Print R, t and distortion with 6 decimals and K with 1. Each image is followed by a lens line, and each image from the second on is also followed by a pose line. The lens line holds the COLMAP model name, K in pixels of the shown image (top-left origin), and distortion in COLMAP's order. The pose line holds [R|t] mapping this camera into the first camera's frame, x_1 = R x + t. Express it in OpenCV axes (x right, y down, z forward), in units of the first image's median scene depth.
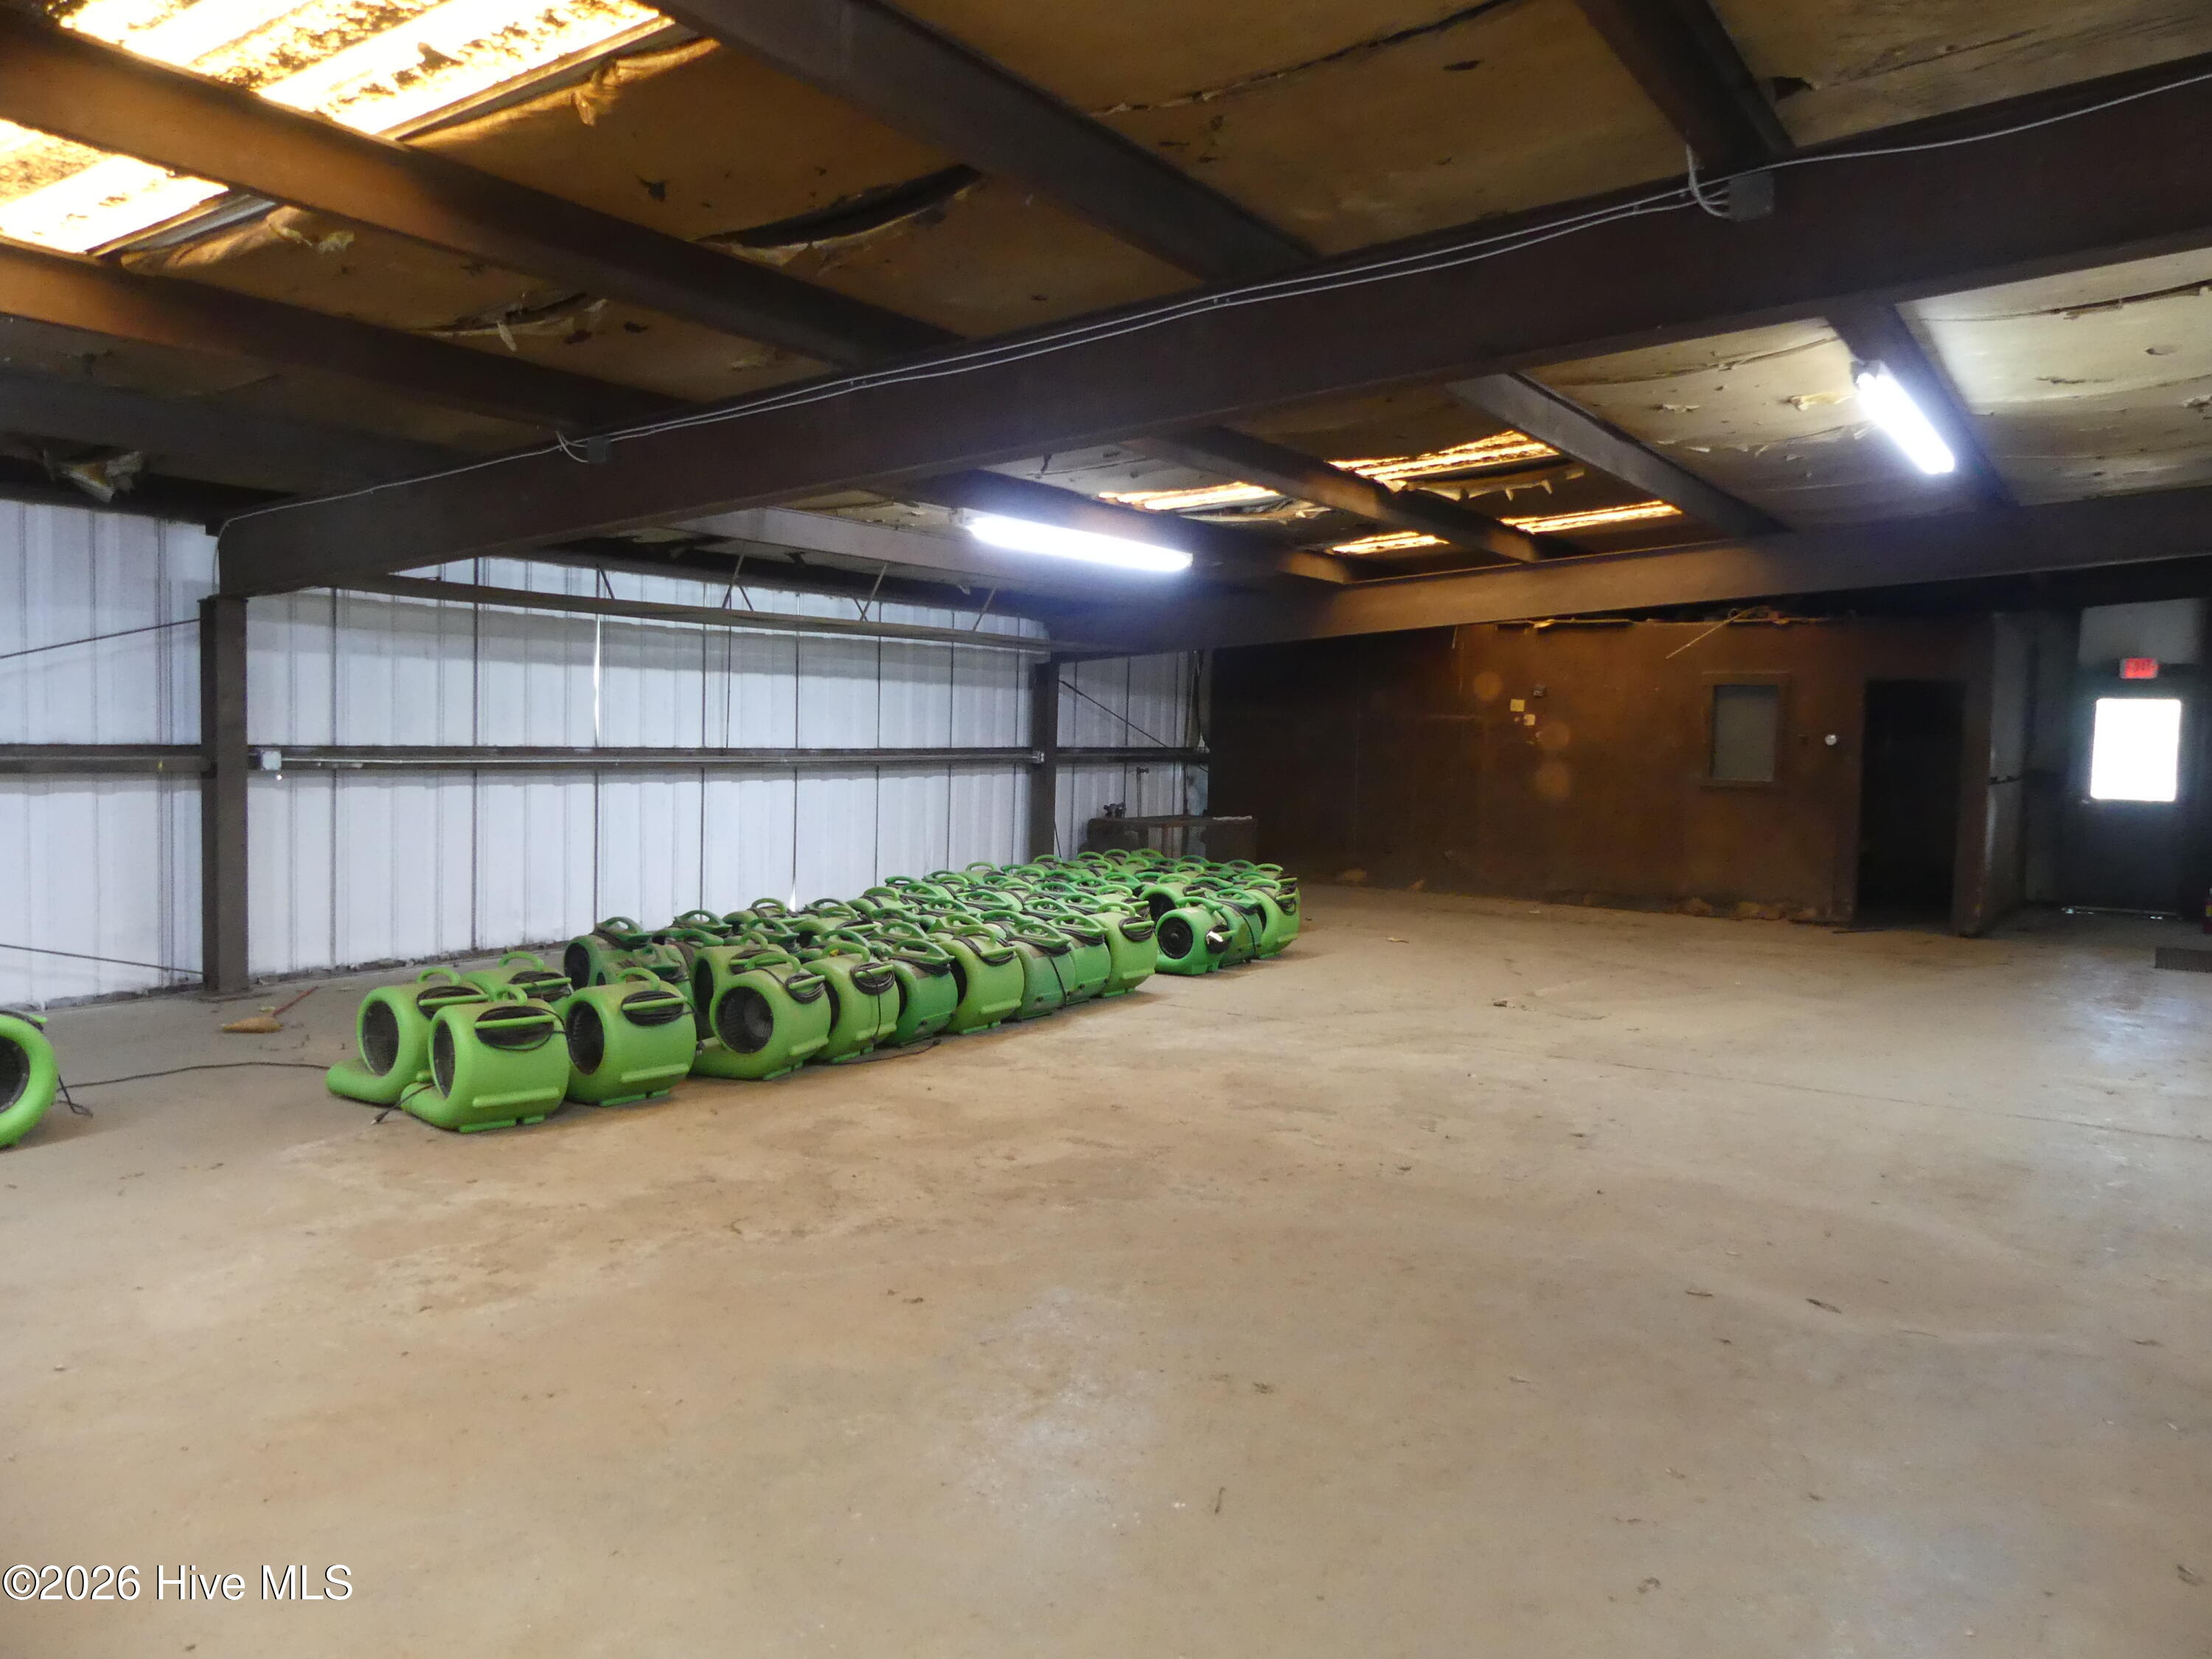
lens RADIAL K [[1616.1, 0, 1099.6], [0, 1616.1, 837.6], [0, 0, 1]] dist [0.001916, 0.005568]
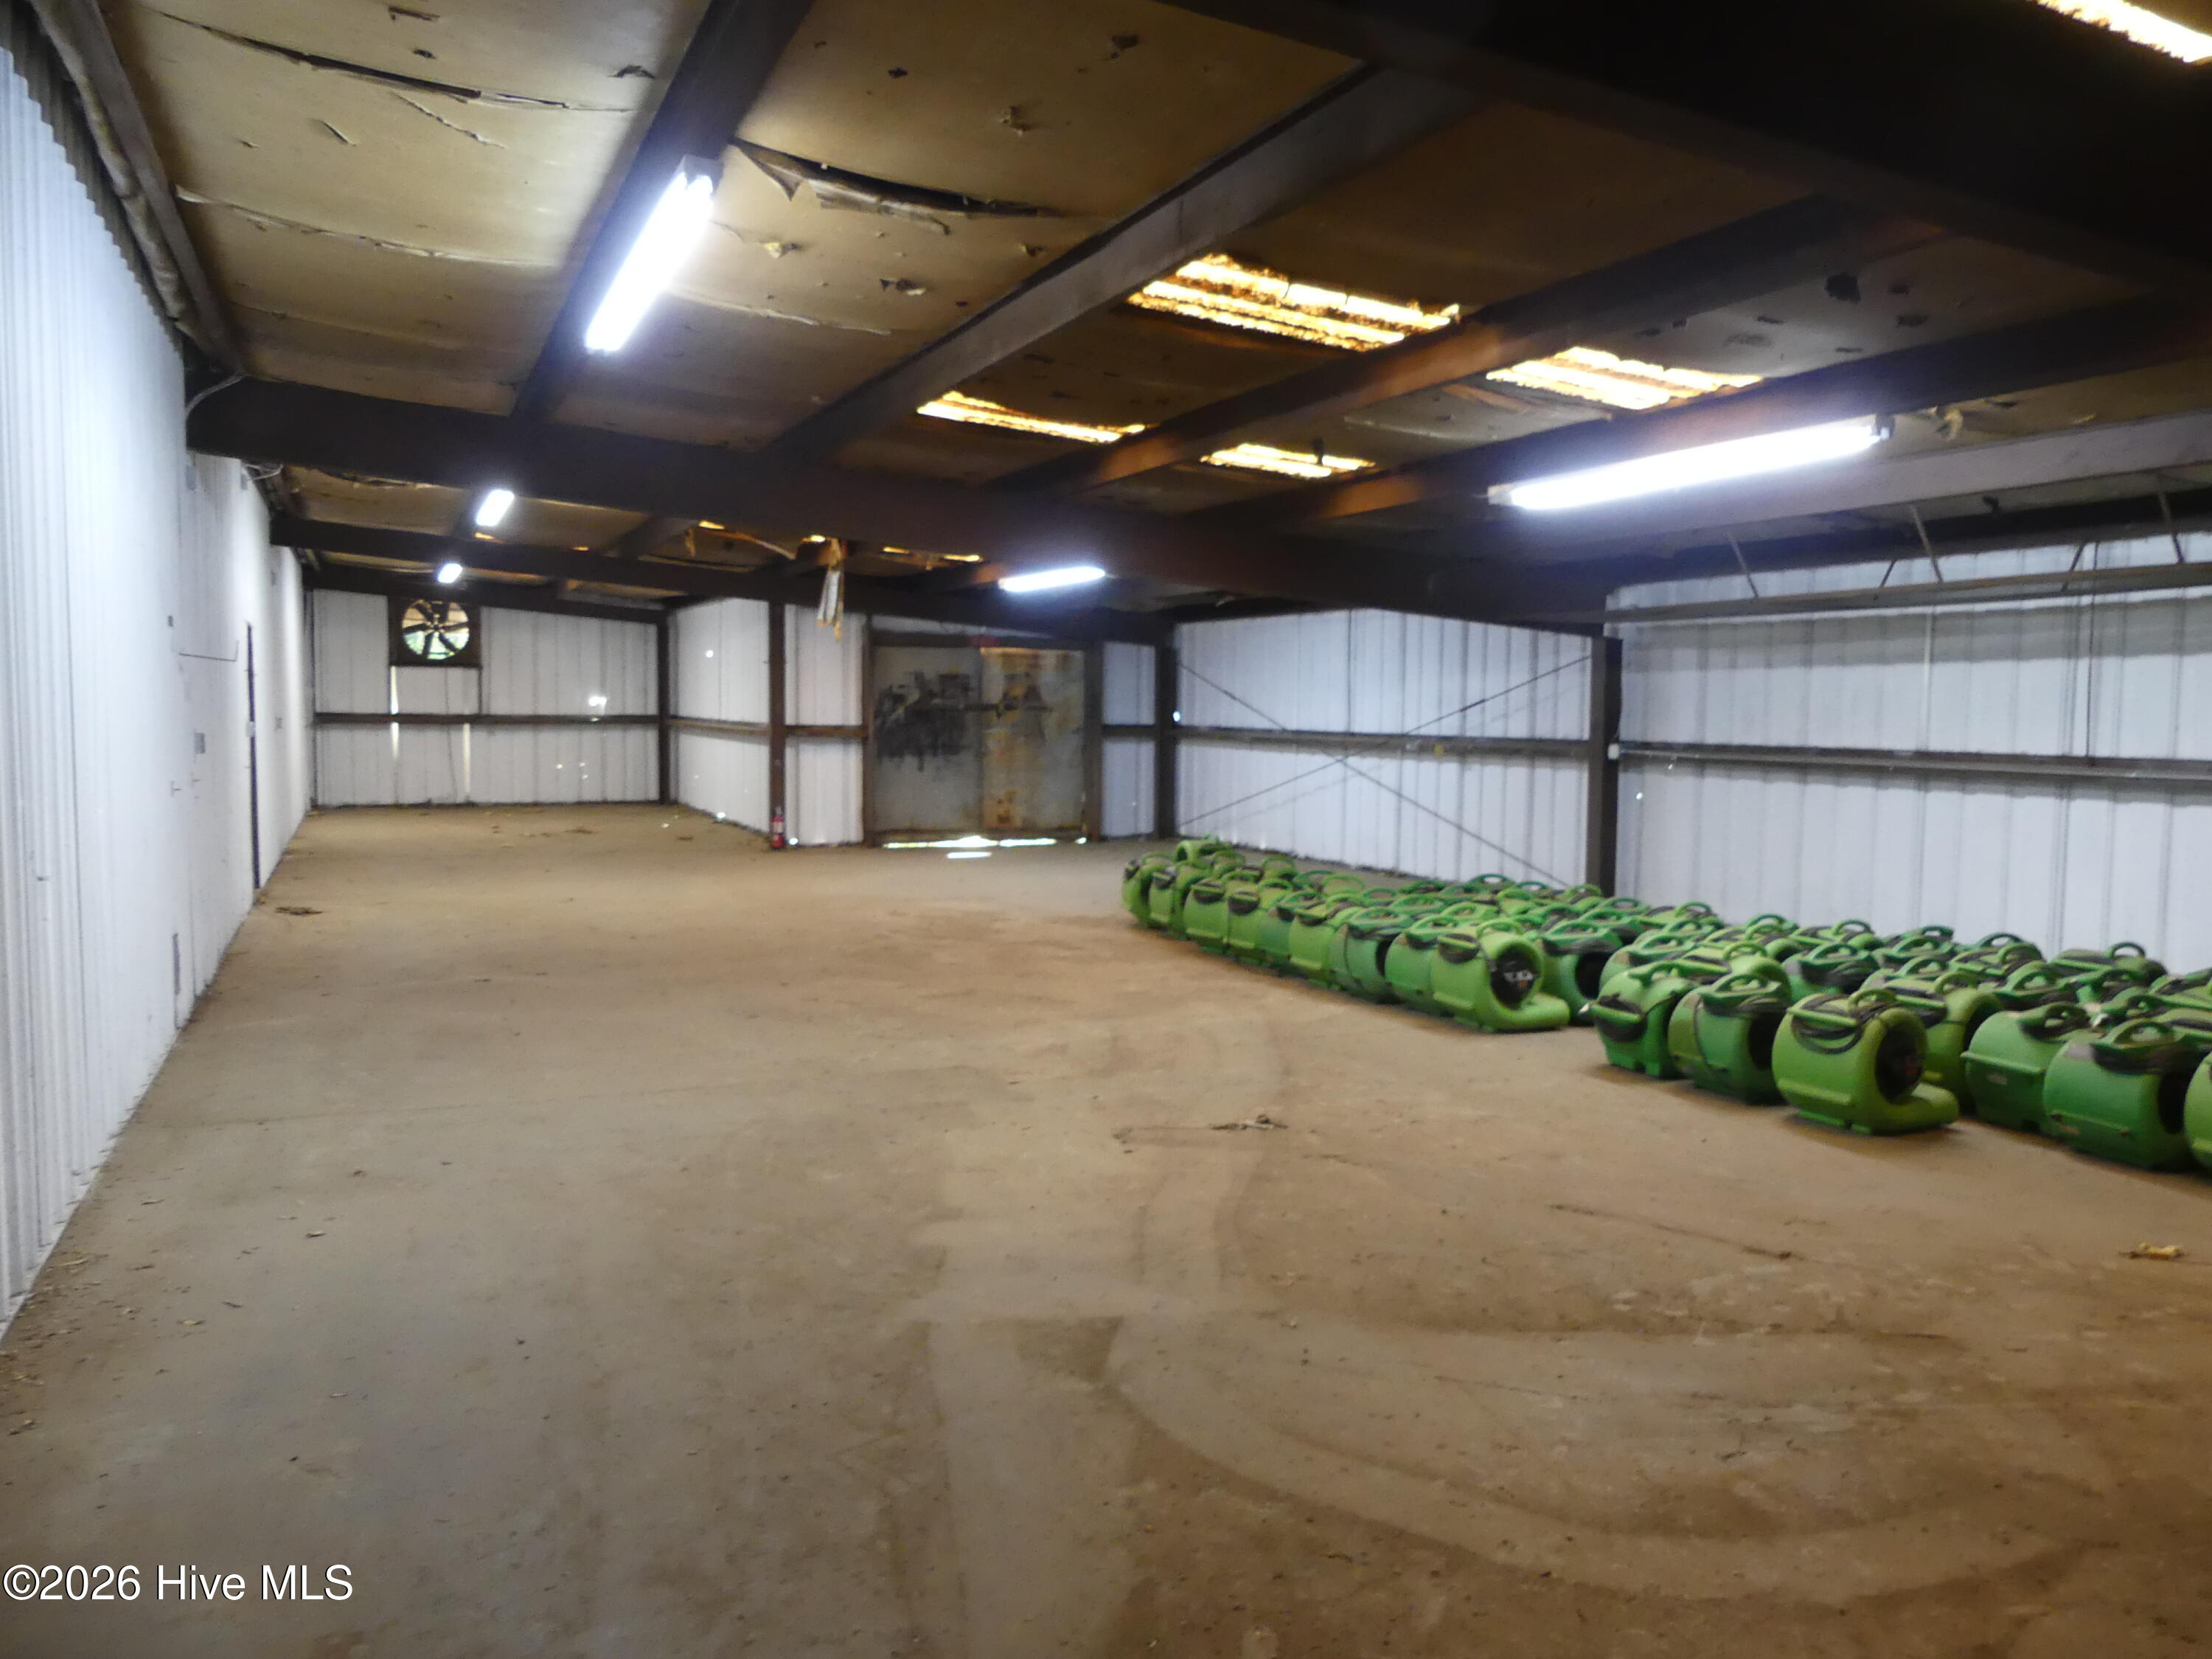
lens RADIAL K [[1616.1, 0, 1088.7], [0, 1616.1, 826.3], [0, 0, 1]] dist [0.001916, 0.005568]
pose [[-0.523367, 0.031147, -0.851538, 0.729264], [-0.081632, 0.992903, 0.086489, -0.055006], [0.848188, 0.114778, -0.517110, 1.089620]]
